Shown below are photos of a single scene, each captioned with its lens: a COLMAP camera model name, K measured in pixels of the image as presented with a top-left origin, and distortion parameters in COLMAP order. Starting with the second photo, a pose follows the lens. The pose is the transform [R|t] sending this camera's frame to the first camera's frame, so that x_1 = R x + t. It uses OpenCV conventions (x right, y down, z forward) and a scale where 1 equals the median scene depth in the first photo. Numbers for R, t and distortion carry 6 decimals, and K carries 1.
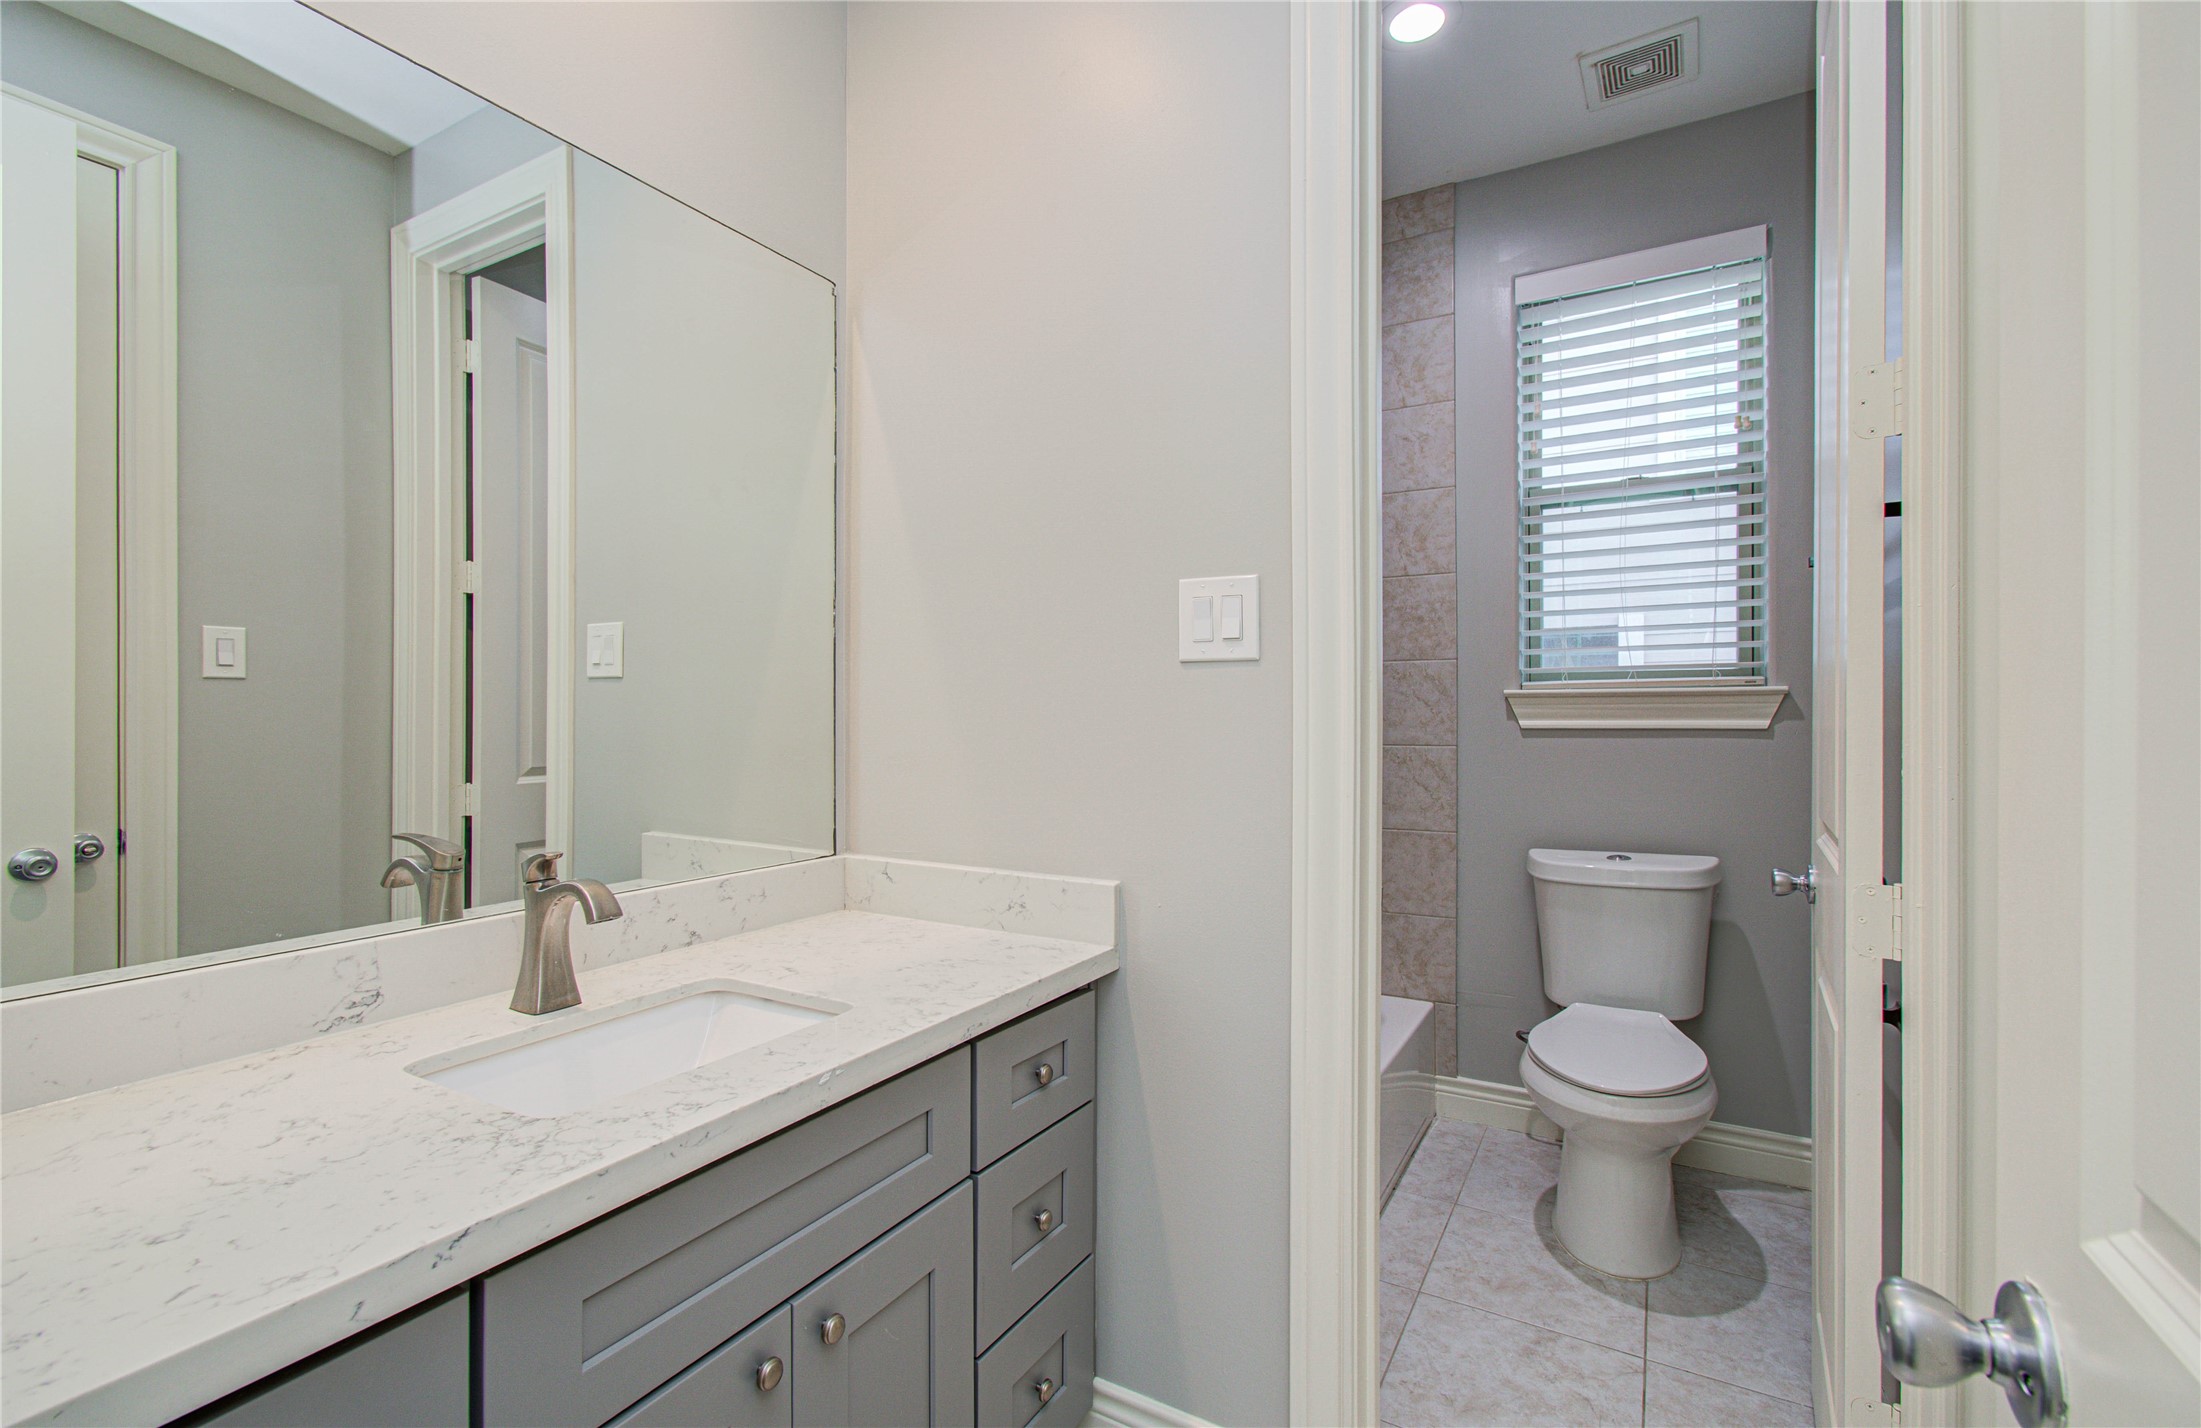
lens RADIAL K [[958.1, 0, 1126.0], [0, 958.1, 711.1], [0, 0, 1]] dist [0.020055, -0.000131]
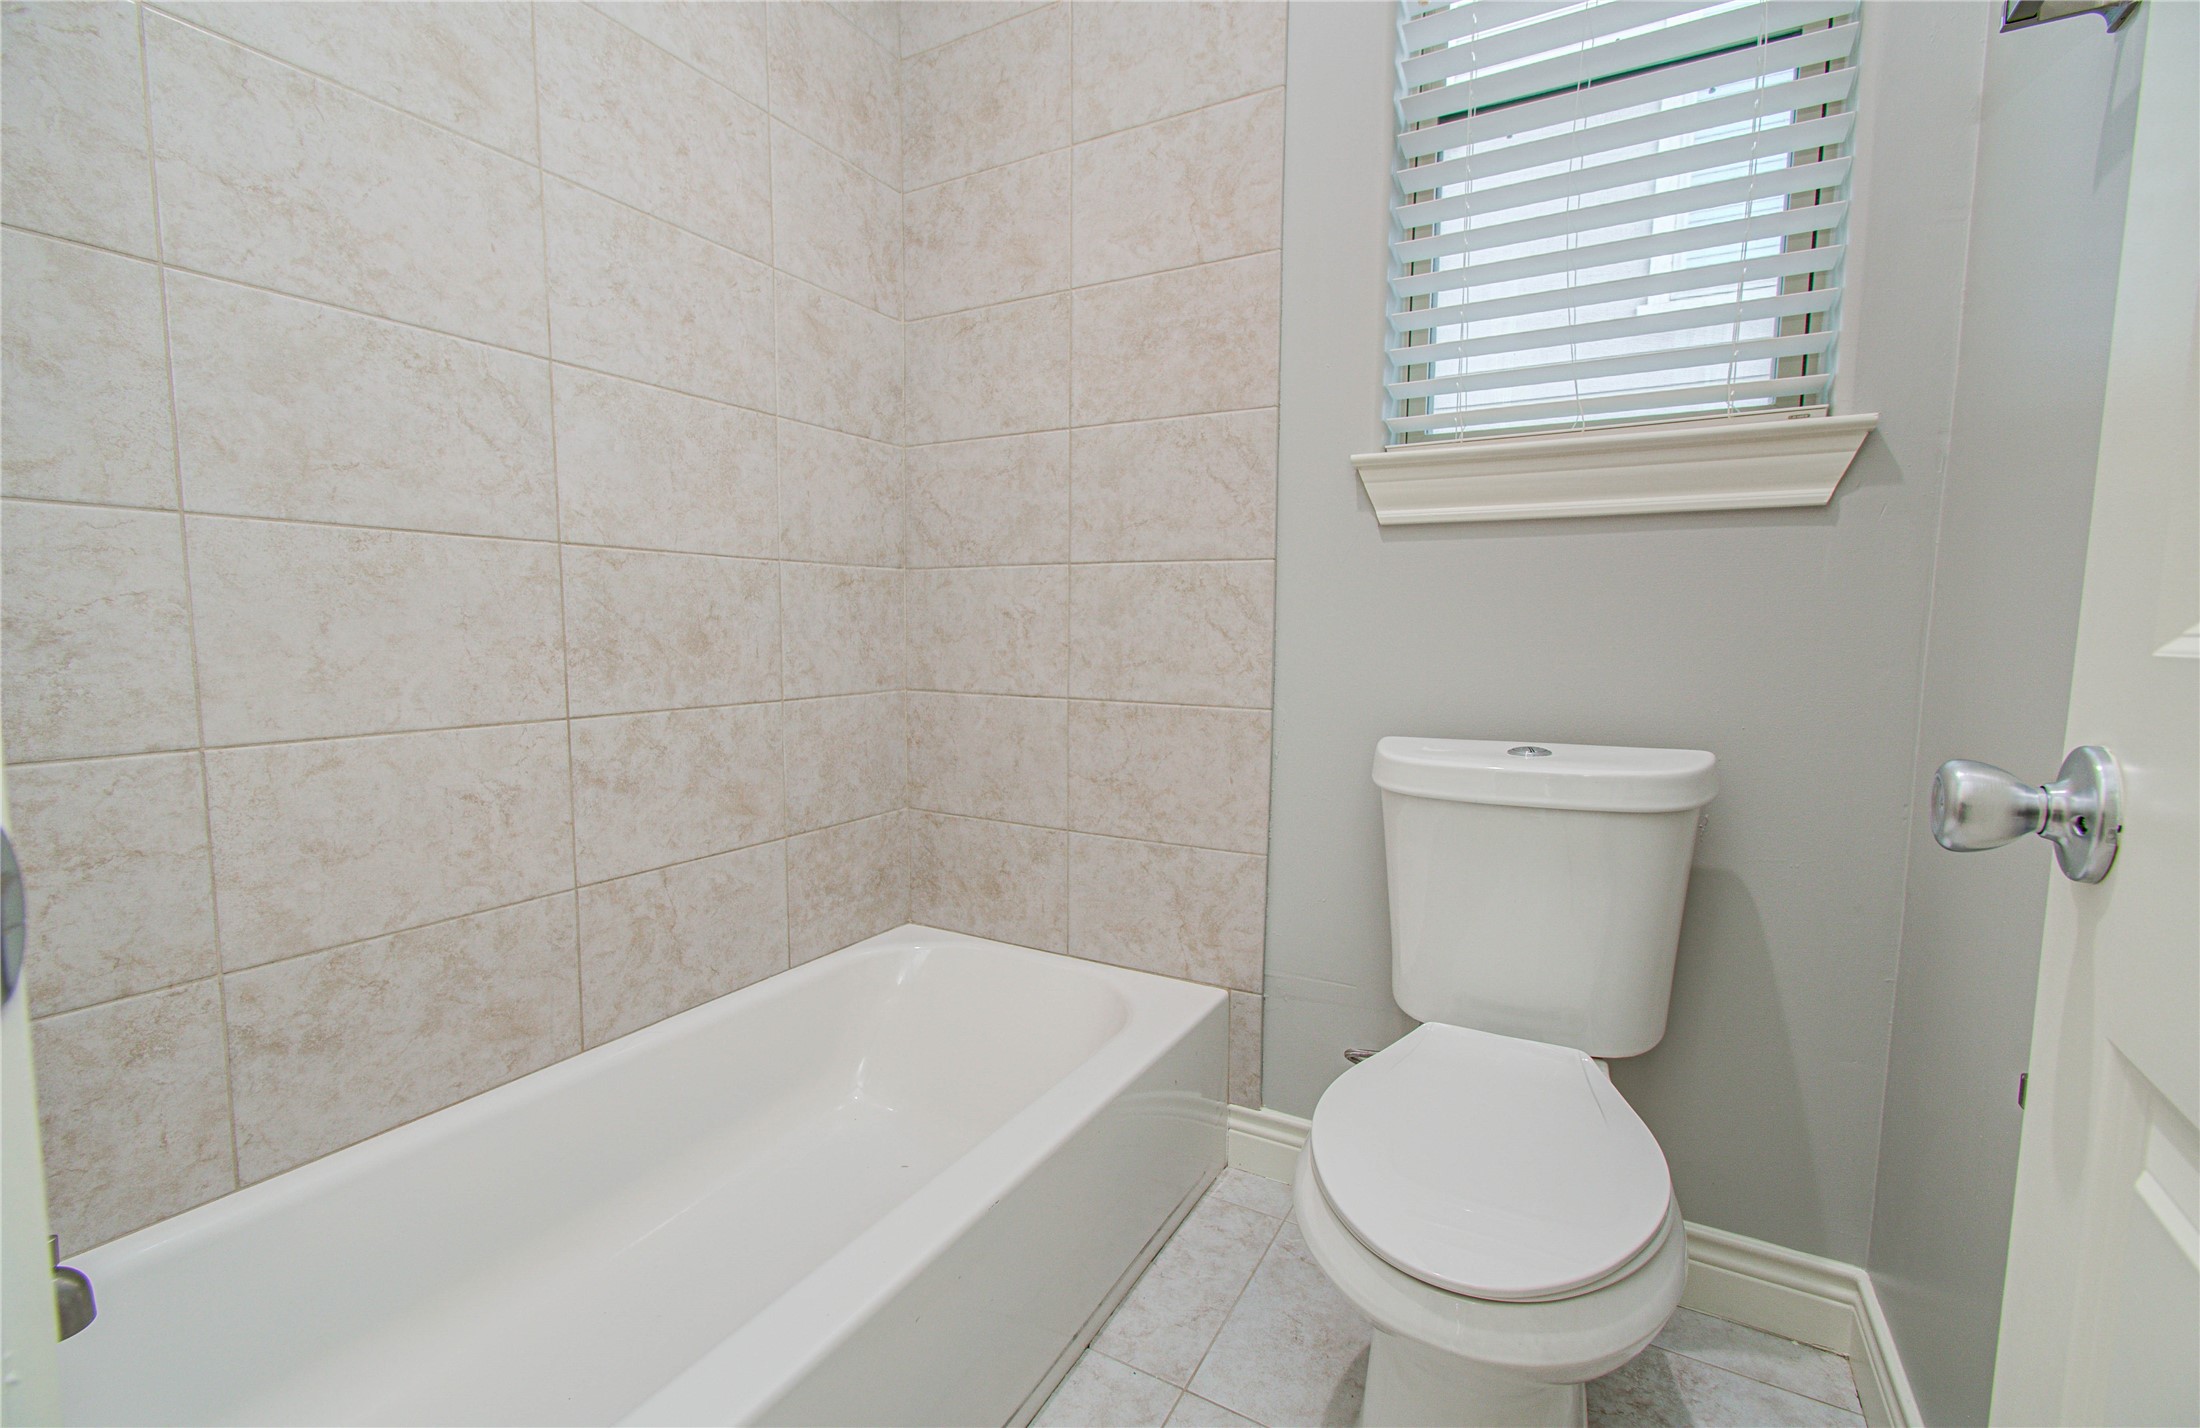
lens RADIAL K [[959.8, 0, 1119.8], [0, 959.8, 714.2], [0, 0, 1]] dist [-0.002052, 0.007499]
pose [[0.999983, 0.003328, -0.004861, 0.262937], [-0.002808, 0.994637, 0.103391, 0.070778], [0.005179, -0.103376, 0.994629, 0.432841]]
